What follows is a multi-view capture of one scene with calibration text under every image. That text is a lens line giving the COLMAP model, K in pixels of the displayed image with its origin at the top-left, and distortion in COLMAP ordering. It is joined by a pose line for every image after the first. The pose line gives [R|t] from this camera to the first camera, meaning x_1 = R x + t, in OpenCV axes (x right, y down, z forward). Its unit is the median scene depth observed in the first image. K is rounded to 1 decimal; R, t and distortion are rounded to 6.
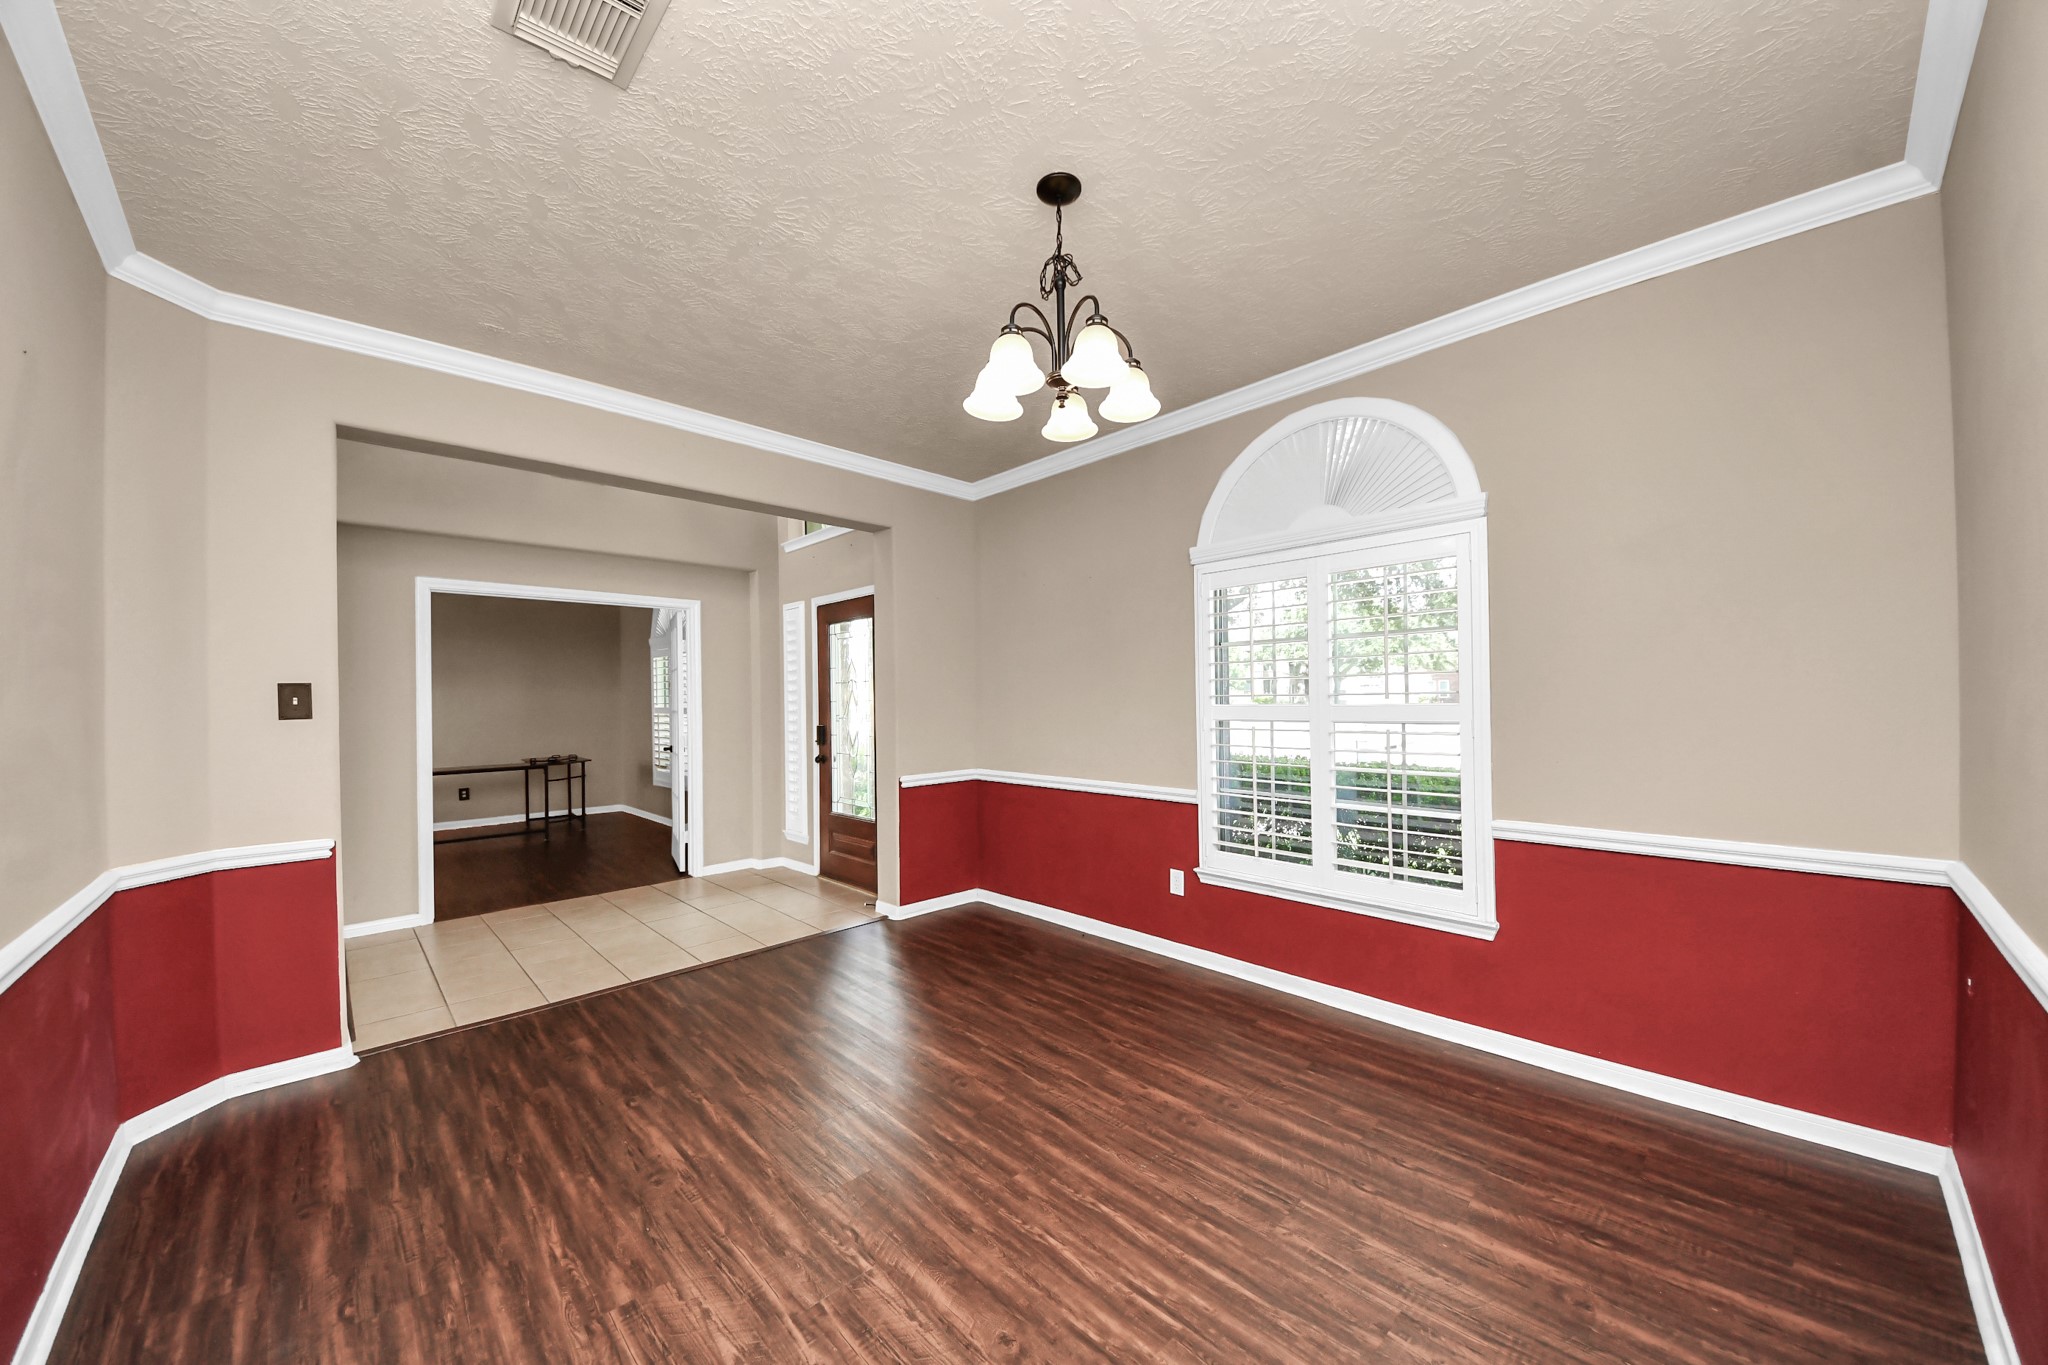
lens RADIAL K [[740.7, 0, 1025.7], [0, 740.7, 694.3], [0, 0, 1]] dist [0.056096, -0.024340]
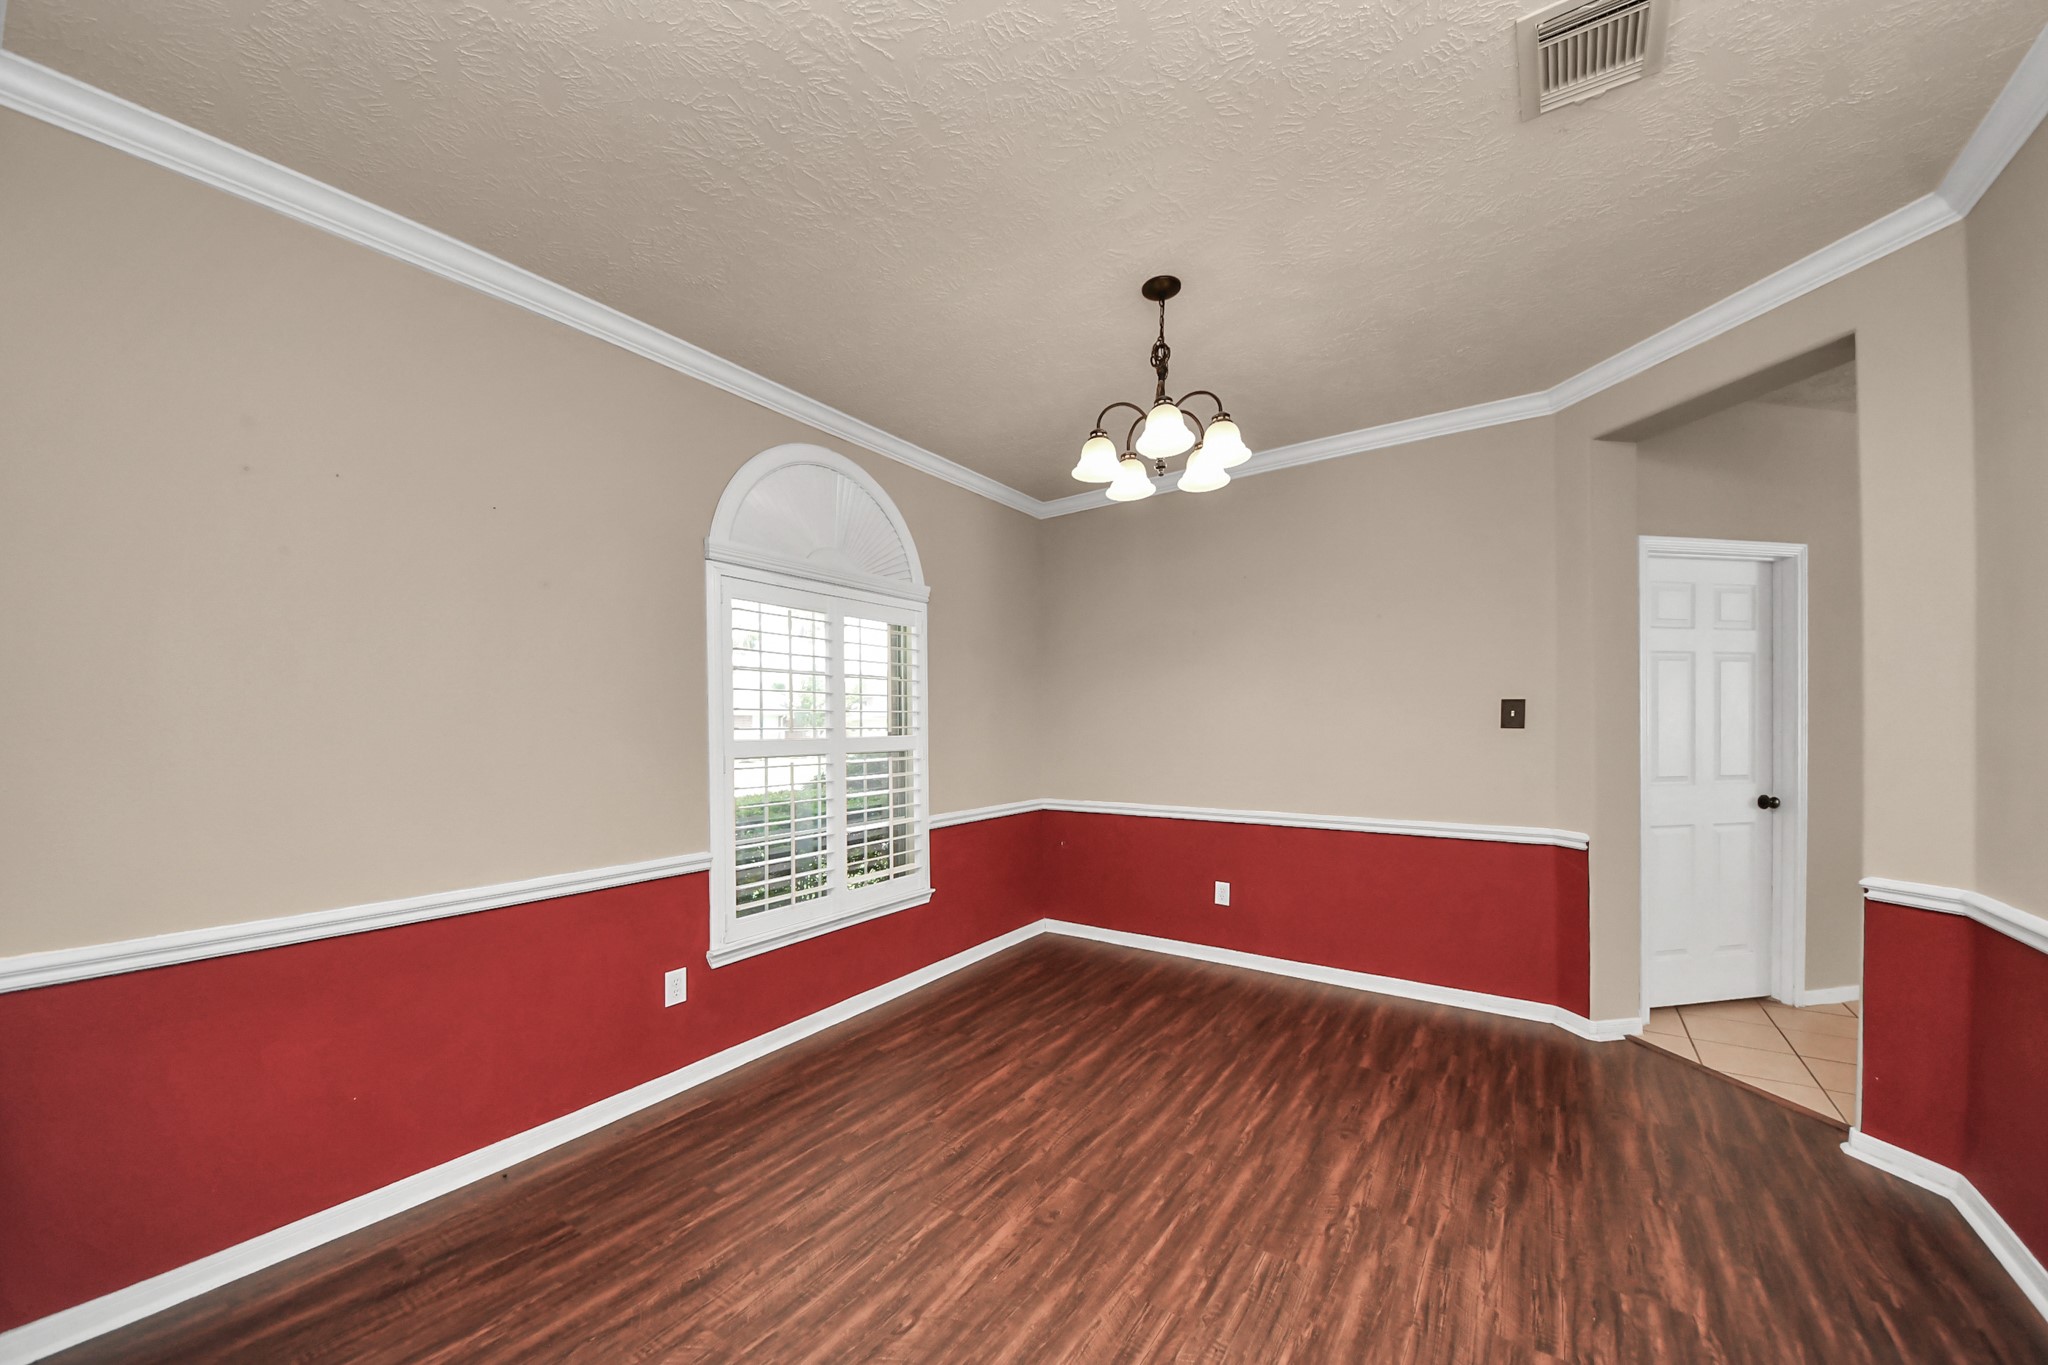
lens RADIAL K [[730.0, 0, 1054.3], [0, 730.0, 719.1], [0, 0, 1]] dist [0.054026, -0.023057]
pose [[-0.212426, 0.022238, 0.976924, -0.971987], [0.006180, 0.999752, -0.021414, 0.016640], [-0.977158, 0.001488, -0.212511, 1.313992]]
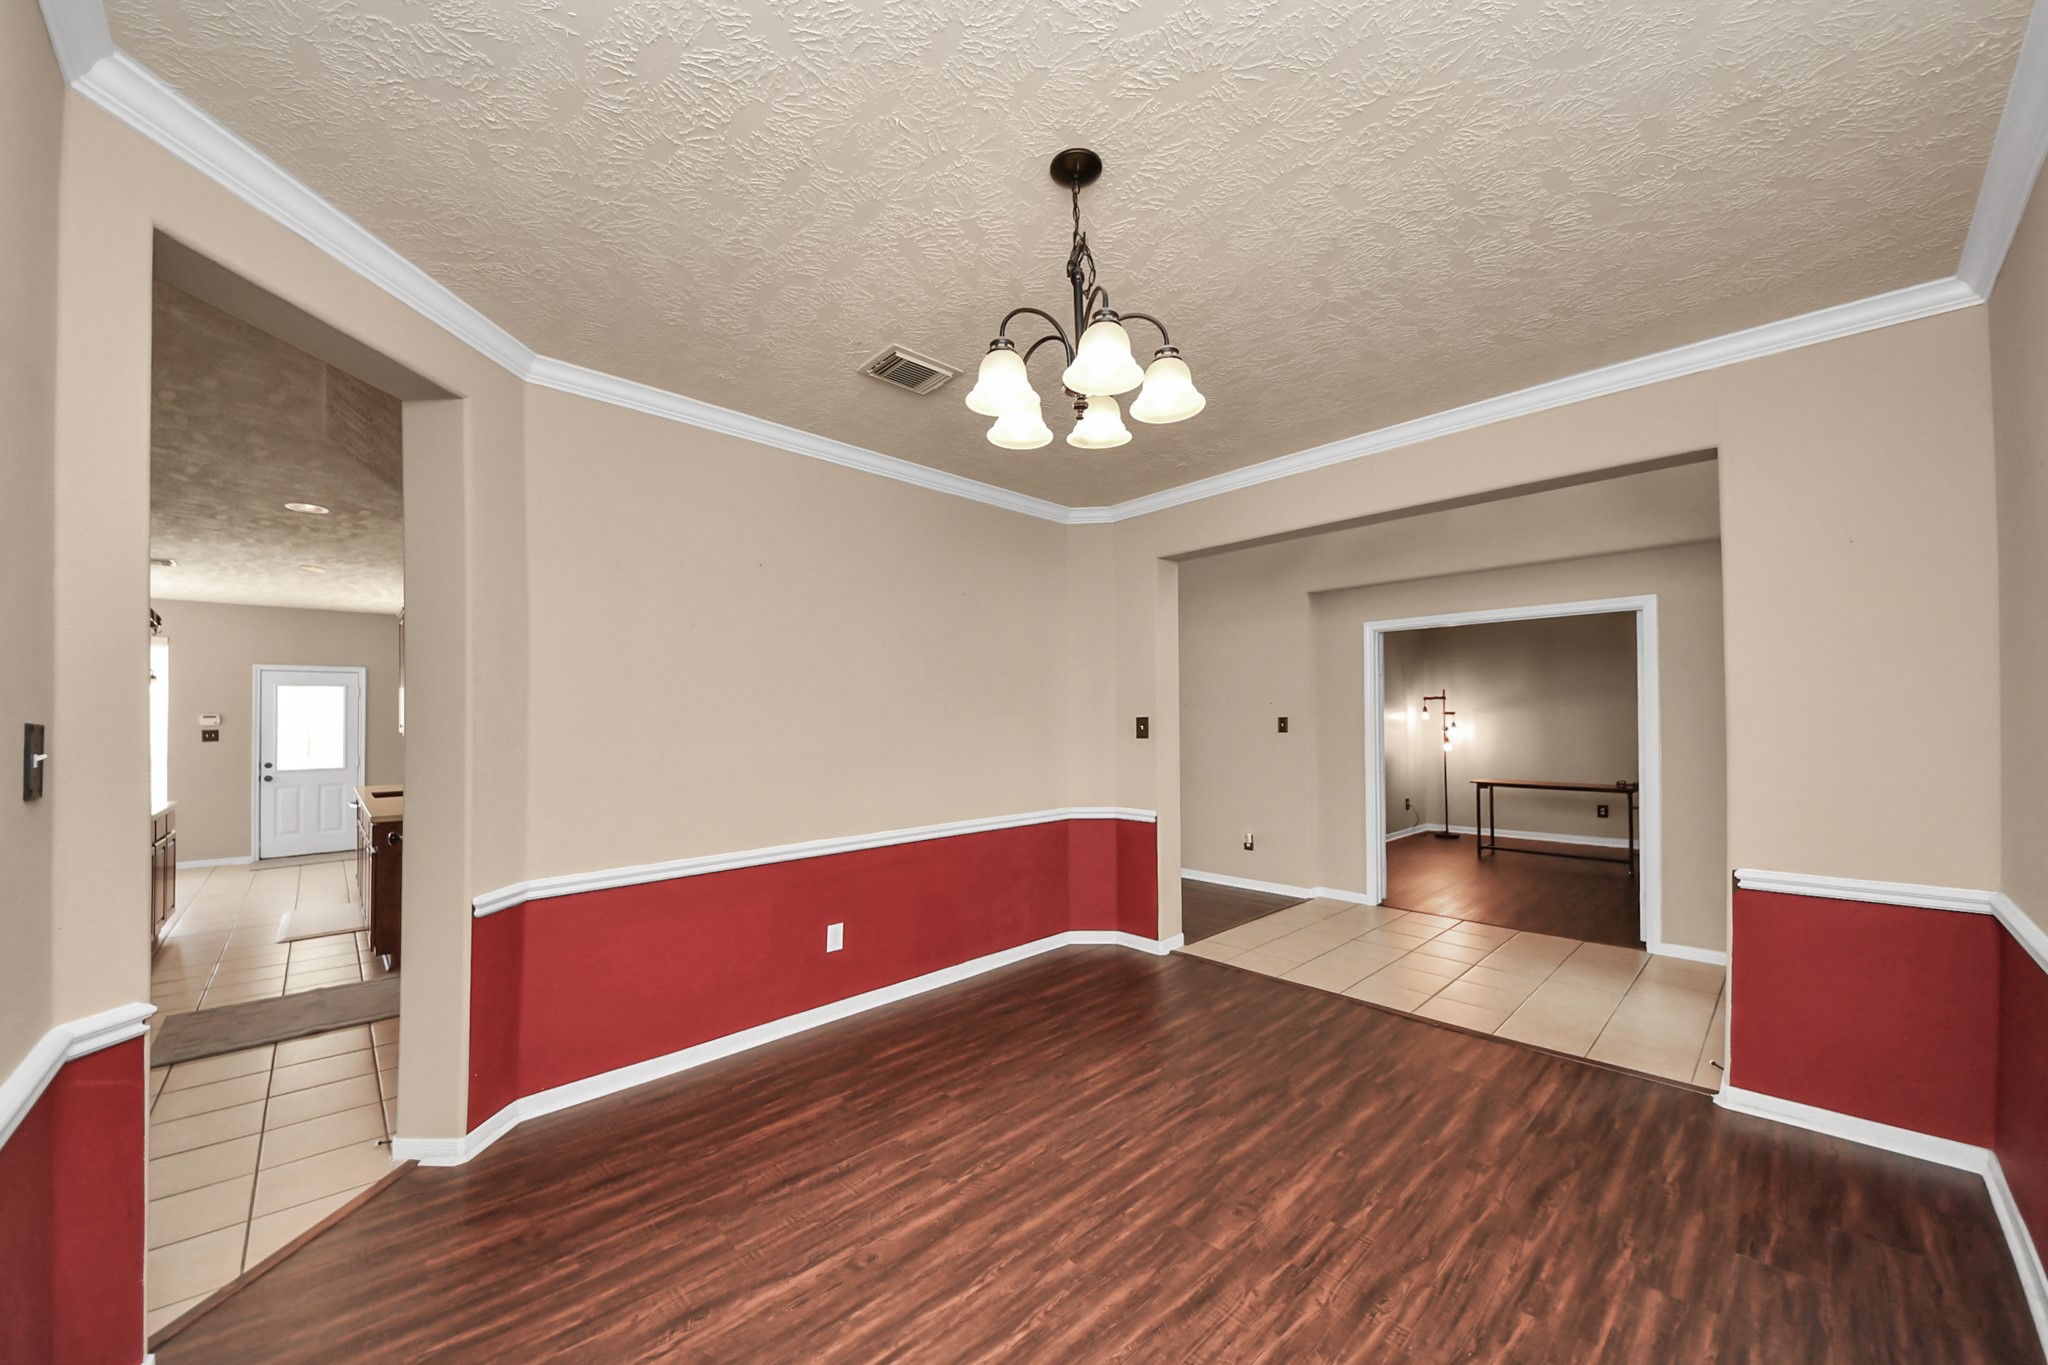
lens RADIAL K [[770.5, 0, 1036.1], [0, 770.5, 723.8], [0, 0, 1]] dist [0.019126, -0.000294]
pose [[-0.013145, 0.018531, -0.999742, 0.856333], [0.015774, 0.999708, 0.018323, -0.037880], [0.999789, -0.015529, -0.013433, 0.900531]]
